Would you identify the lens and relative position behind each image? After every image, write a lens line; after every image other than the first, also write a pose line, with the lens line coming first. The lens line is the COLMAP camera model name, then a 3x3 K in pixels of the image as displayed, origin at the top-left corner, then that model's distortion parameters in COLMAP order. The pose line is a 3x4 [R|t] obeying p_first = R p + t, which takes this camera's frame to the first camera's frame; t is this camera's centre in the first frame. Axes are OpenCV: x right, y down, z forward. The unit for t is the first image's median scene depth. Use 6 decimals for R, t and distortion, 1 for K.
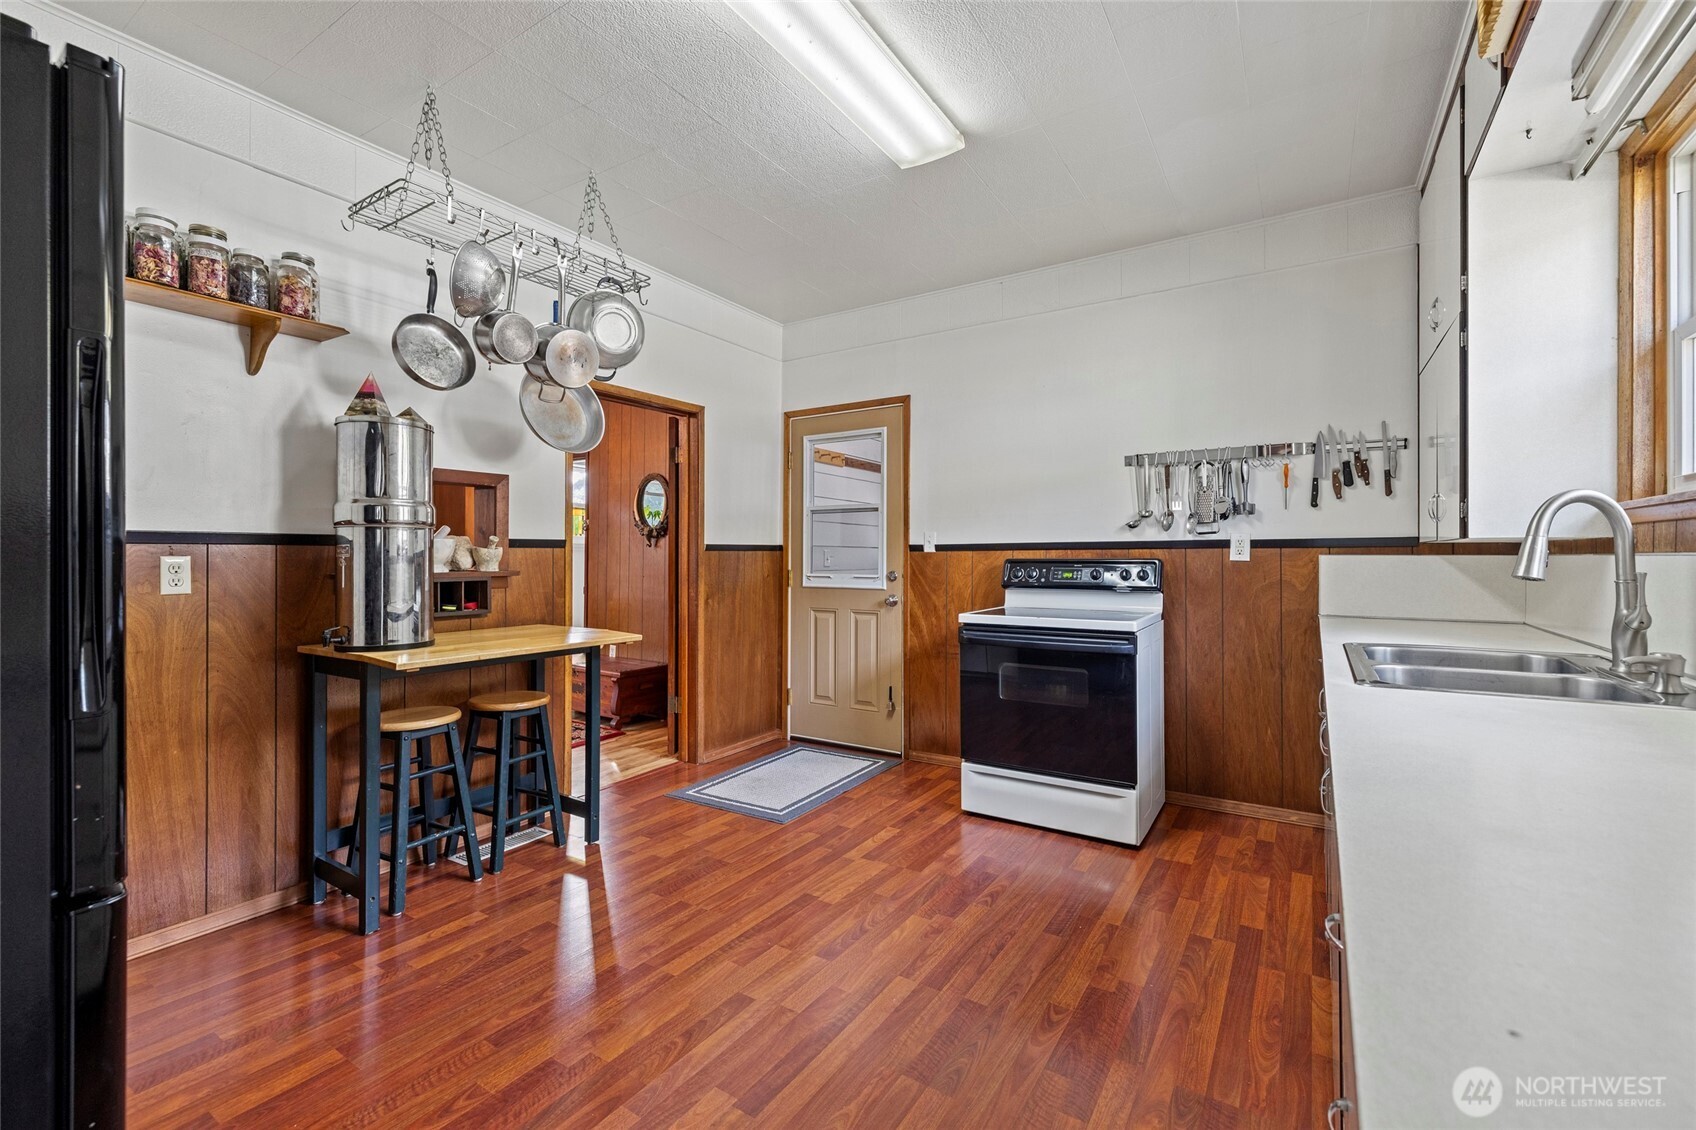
lens RADIAL K [[723.1, 0, 842.6], [0, 723.1, 549.7], [0, 0, 1]] dist [-0.000464, -0.000074]
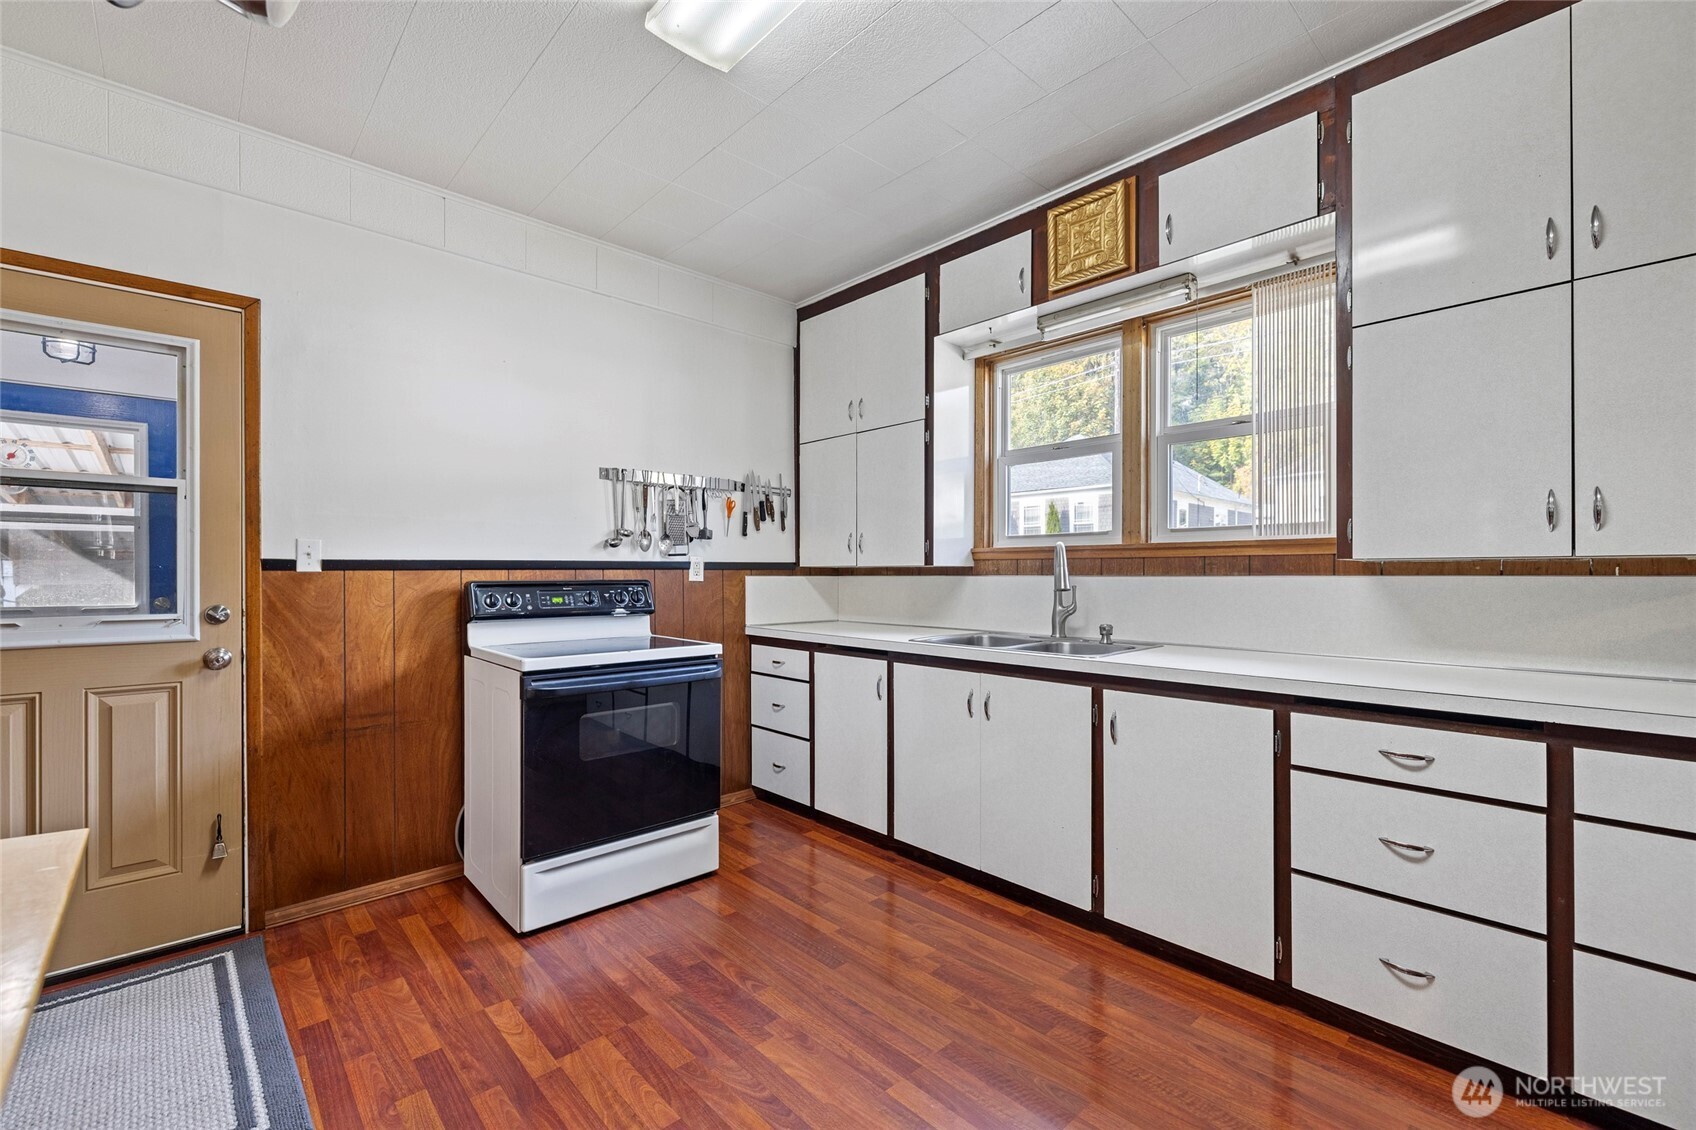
lens RADIAL K [[717.2, 0, 837.2], [0, 717.2, 570.6], [0, 0, 1]] dist [0.000206, 0.000148]
pose [[0.250098, 0.004981, 0.968208, -0.458772], [-0.008309, 0.999961, -0.002998, 0.000646], [-0.968185, -0.007296, 0.250130, 0.538916]]
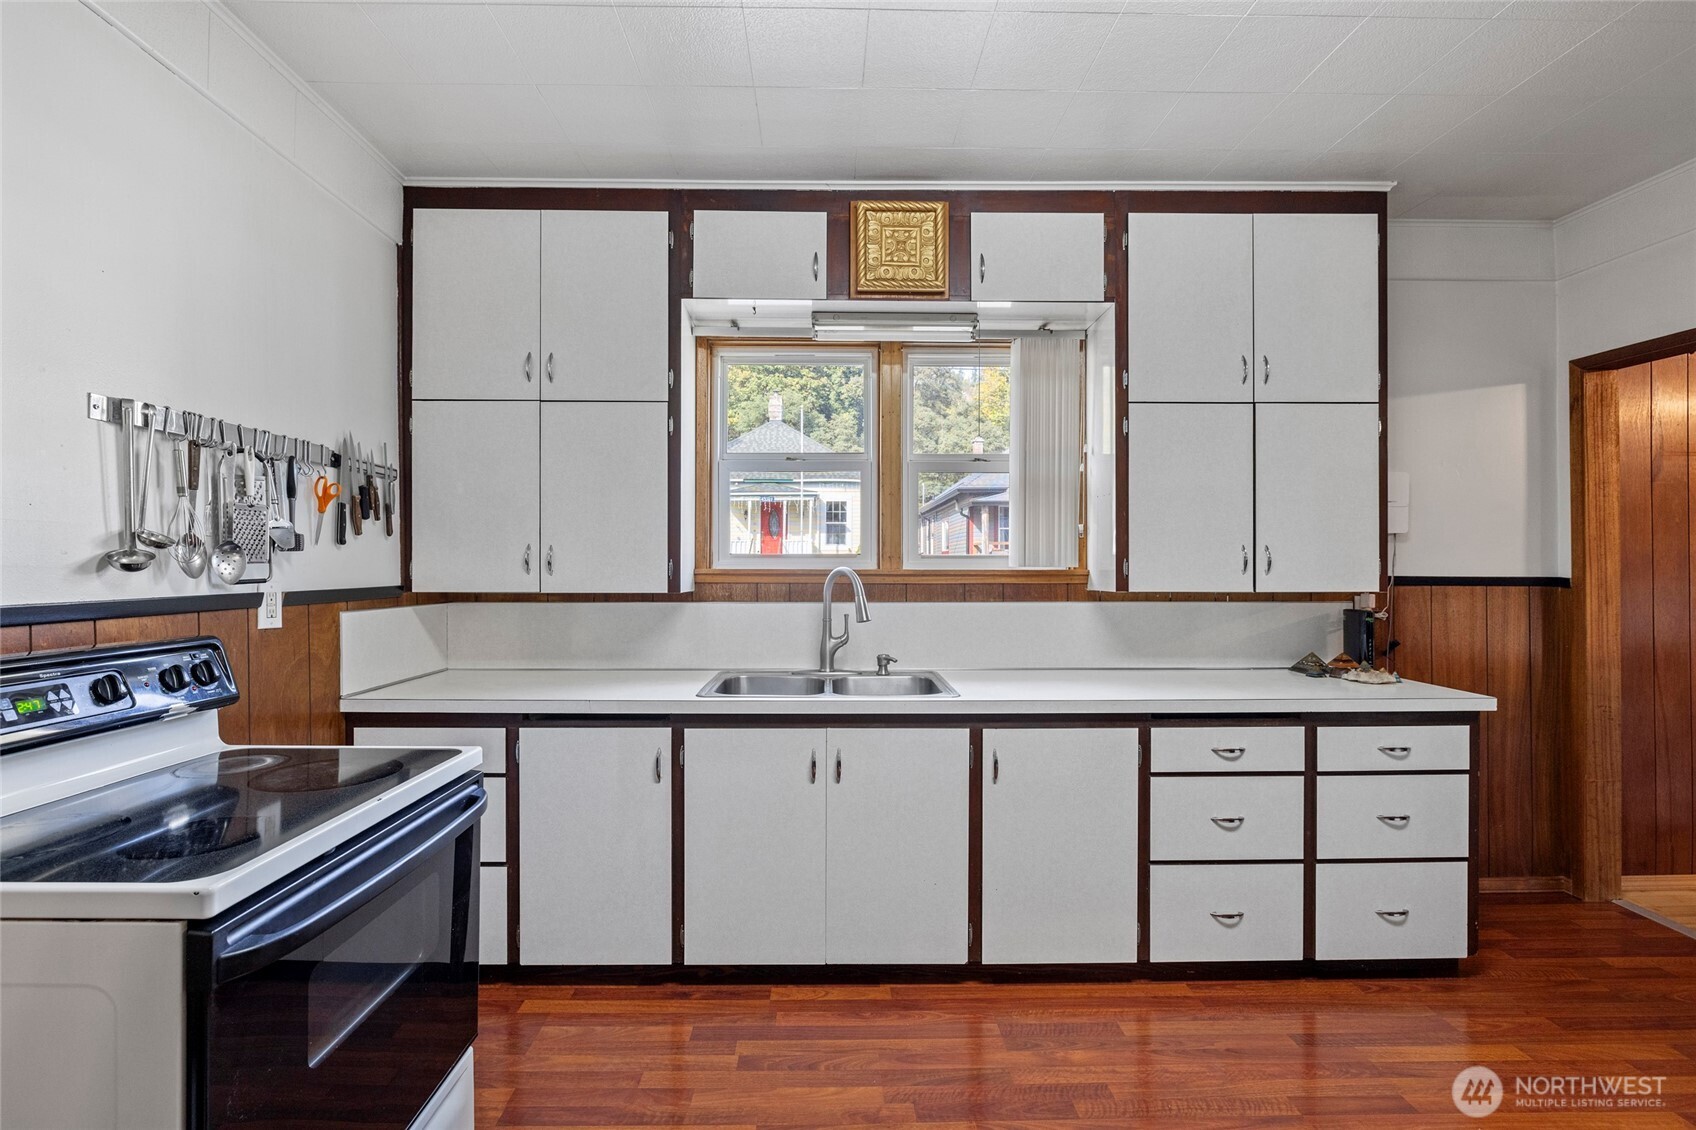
lens RADIAL K [[751.0, 0, 838.3], [0, 751.0, 567.4], [0, 0, 1]] dist [-0.010513, 0.000405]
pose [[-0.558569, 0.001761, 0.829456, -0.217491], [-0.007938, 0.999941, -0.007468, -0.034501], [-0.829420, -0.010755, -0.558522, 0.984646]]
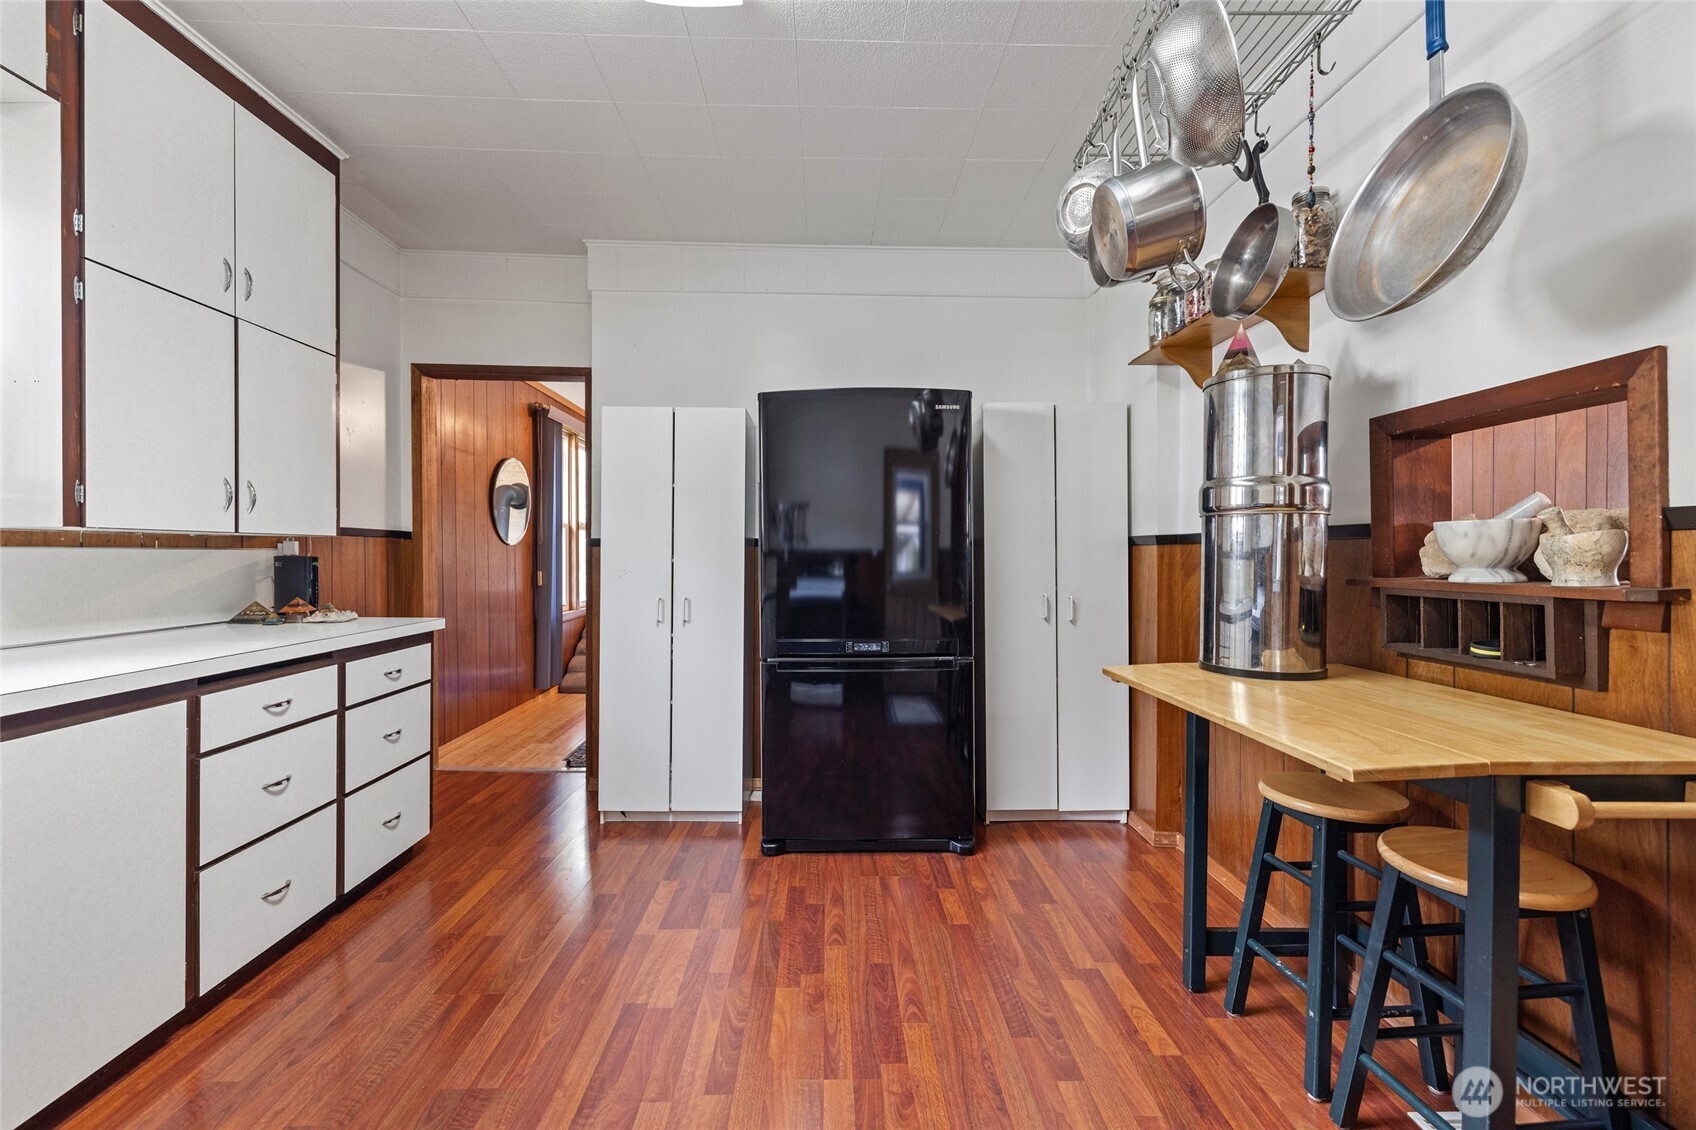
lens RADIAL K [[712.8, 0, 840.5], [0, 712.8, 556.4], [0, 0, 1]] dist [-0.000372, 0.000126]
pose [[-0.825720, 0.000565, -0.564080, 0.122970], [0.003069, 0.999989, -0.003491, 0.010931], [0.564072, -0.004614, -0.825713, 1.046833]]
